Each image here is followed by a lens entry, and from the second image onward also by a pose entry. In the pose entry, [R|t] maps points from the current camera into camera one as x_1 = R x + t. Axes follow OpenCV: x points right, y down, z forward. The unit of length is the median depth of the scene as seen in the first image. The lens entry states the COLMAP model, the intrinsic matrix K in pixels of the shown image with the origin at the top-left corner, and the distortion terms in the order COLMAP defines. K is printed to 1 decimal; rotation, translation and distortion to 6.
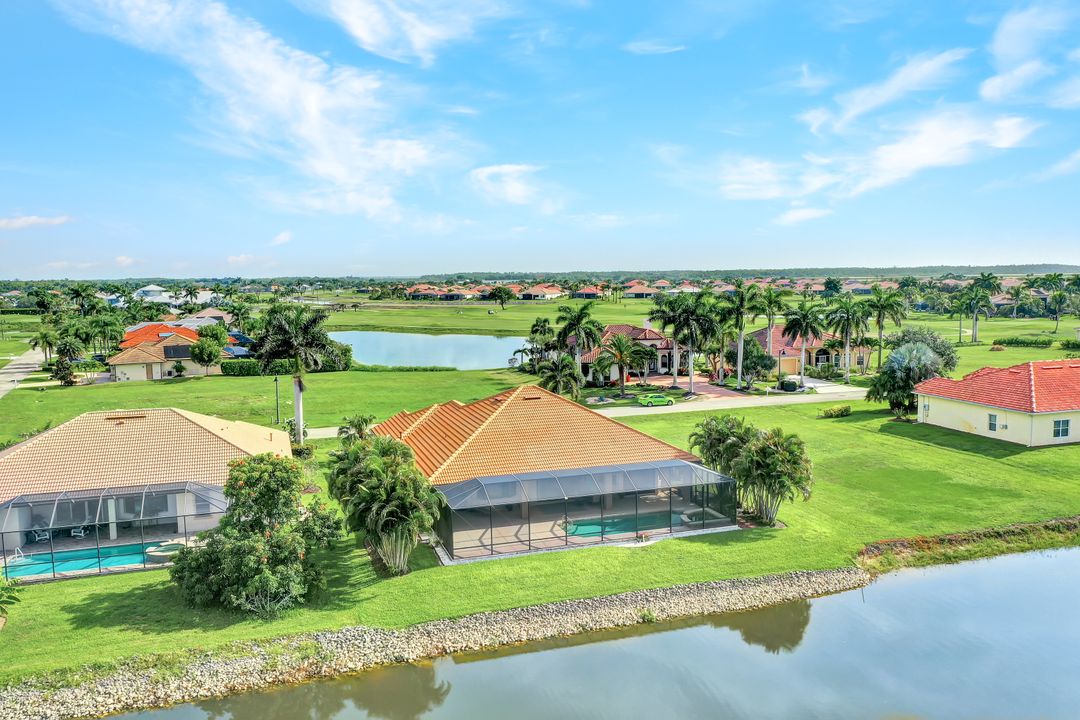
lens RADIAL K [[847.5, 0, 540.0], [0, 847.5, 360.0], [0, 0, 1]] dist [-0.003169, -0.002089]
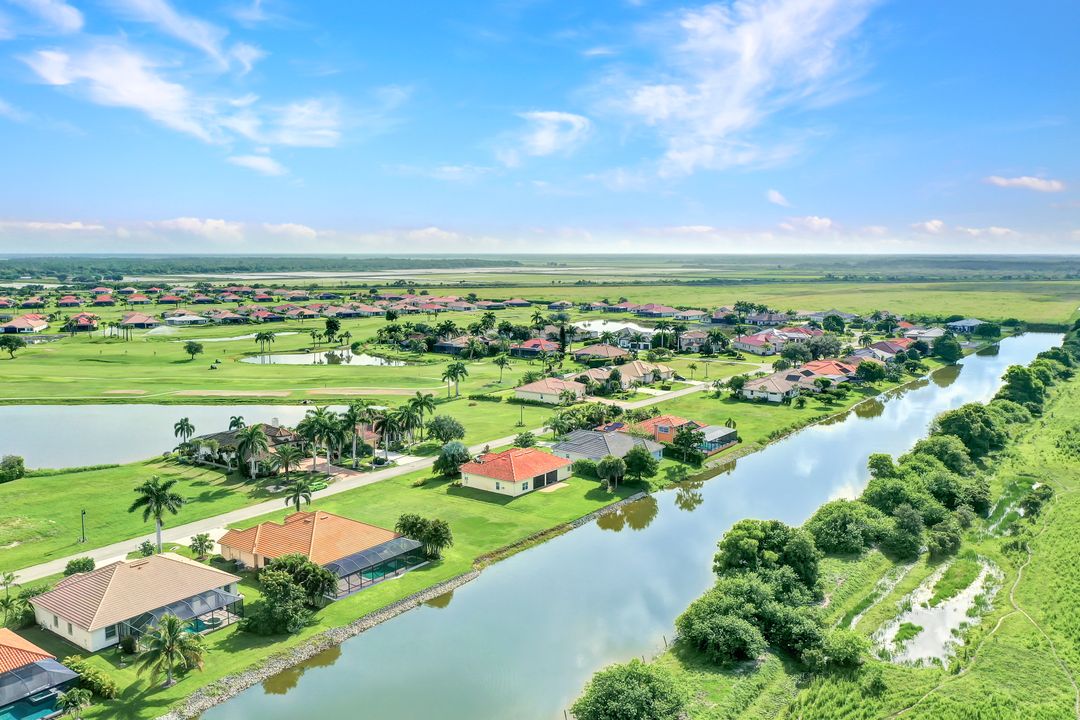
lens RADIAL K [[847.5, 0, 540.0], [0, 847.5, 360.0], [0, 0, 1]] dist [-0.003169, -0.002089]
pose [[0.814877, -0.052911, 0.577214, -0.680039], [0.046081, 0.998587, 0.026481, -0.335452], [-0.577799, 0.005020, 0.816163, -0.923984]]
